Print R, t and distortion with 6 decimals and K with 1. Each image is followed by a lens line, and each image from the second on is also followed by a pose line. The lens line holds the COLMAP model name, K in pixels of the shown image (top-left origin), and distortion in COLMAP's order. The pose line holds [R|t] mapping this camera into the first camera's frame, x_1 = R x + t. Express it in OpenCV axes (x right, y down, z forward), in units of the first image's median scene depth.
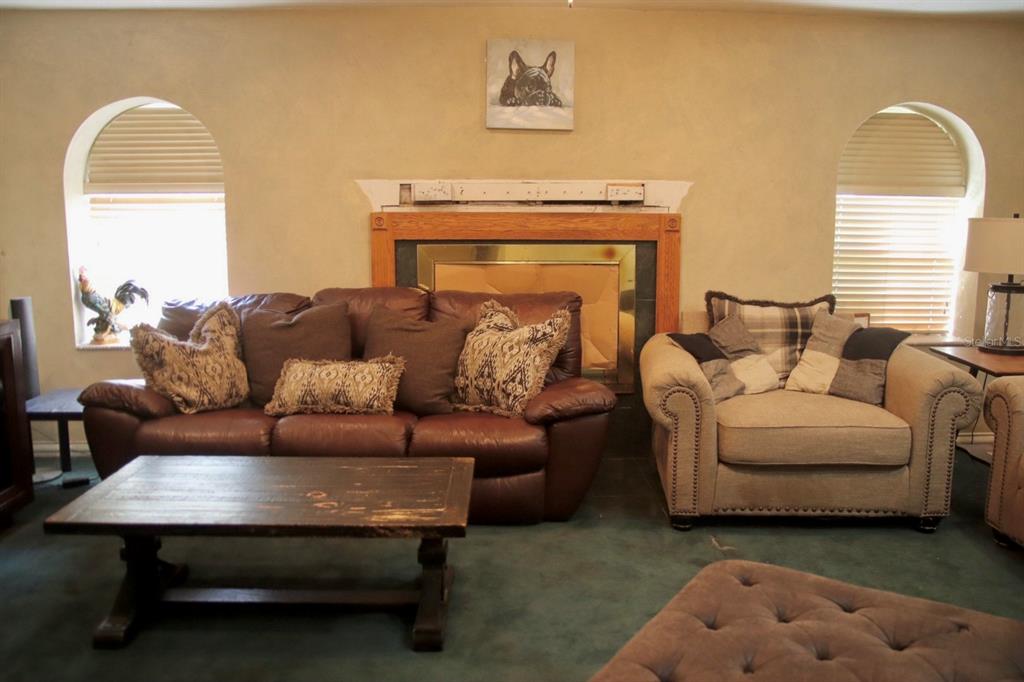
lens RADIAL K [[790.2, 0, 512.0], [0, 790.2, 341.0], [0, 0, 1]] dist [-0.169161, 0.136153]
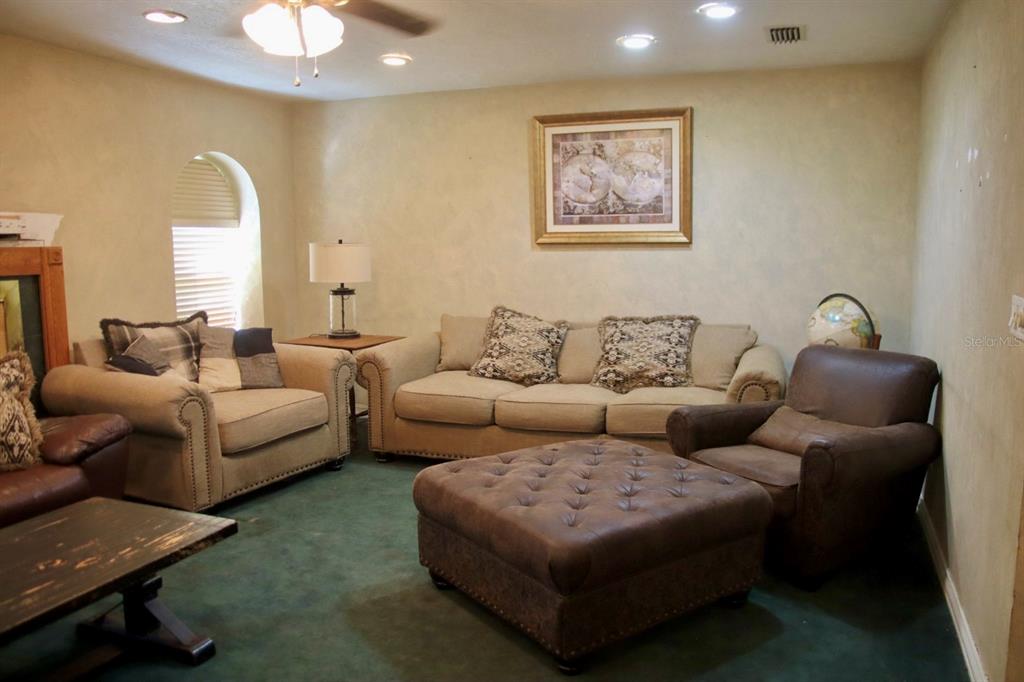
lens RADIAL K [[810.1, 0, 512.0], [0, 810.1, 341.0], [0, 0, 1]] dist [-0.078025, 0.005697]
pose [[0.370259, -0.113592, 0.921957, -0.615452], [0.150723, 0.986690, 0.061037, -0.020245], [-0.916619, 0.116361, 0.382452, 0.107648]]
